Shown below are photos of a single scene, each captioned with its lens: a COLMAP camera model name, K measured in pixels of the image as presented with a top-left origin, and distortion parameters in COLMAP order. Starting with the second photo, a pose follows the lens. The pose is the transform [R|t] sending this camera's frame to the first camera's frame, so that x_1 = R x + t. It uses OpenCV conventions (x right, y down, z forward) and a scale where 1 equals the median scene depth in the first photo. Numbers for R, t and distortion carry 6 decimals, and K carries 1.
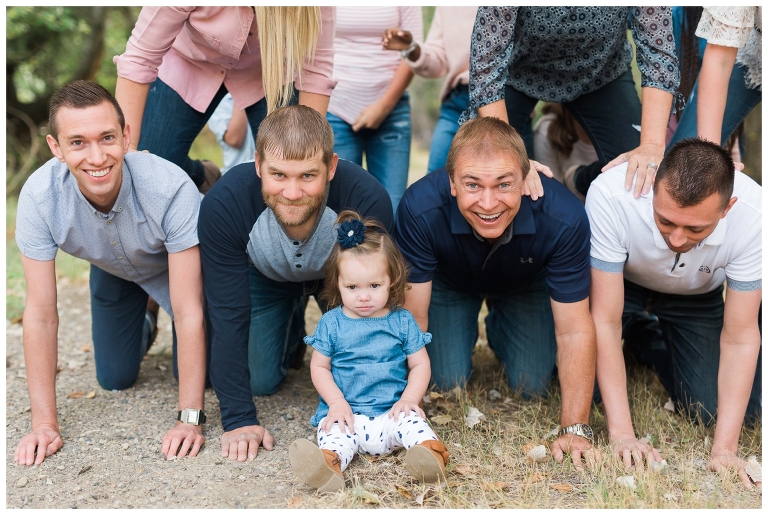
lens RADIAL K [[1130.0, 0, 382.8], [0, 1130.0, 259.5], [0, 0, 1]] dist [0.153518, 0.000000]
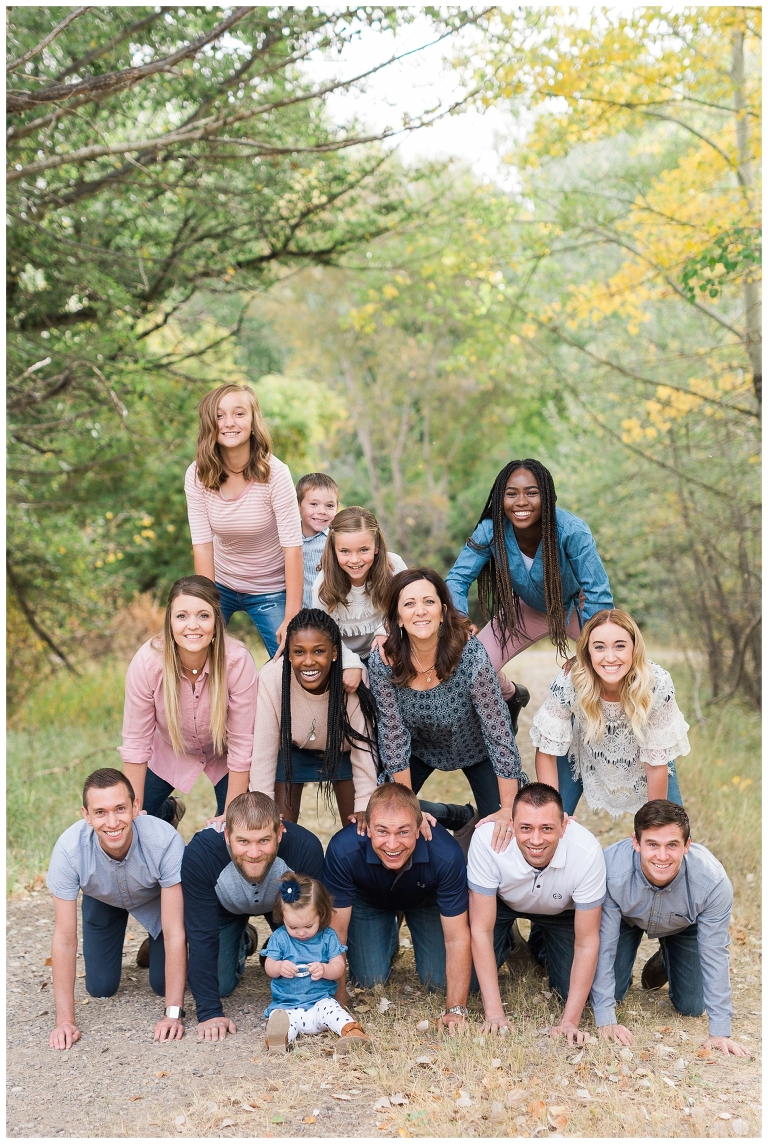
lens RADIAL K [[1683.2, 0, 386.6], [0, 1683.2, 570.3], [0, 0, 1]] dist [0.153518, 0.000000]
pose [[0.999497, -0.020985, 0.023783, 0.046585], [0.024308, 0.988477, -0.149404, -0.072840], [-0.020374, 0.149907, 0.988490, -1.111837]]
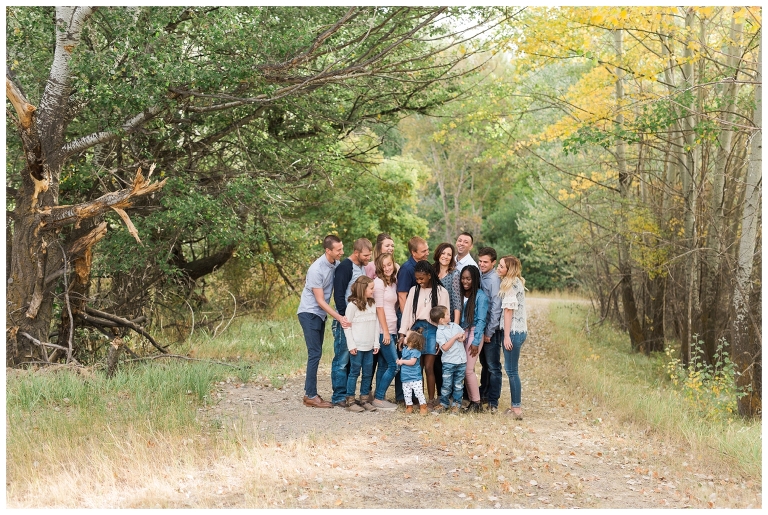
lens RADIAL K [[1130.0, 0, 383.5], [0, 1130.0, 258.9], [0, 0, 1]] dist [0.153518, 0.000000]
pose [[0.998414, 0.023587, -0.051121, 0.084426], [-0.030235, 0.990595, -0.133442, 0.025614], [0.047492, 0.134776, 0.989737, -1.976988]]
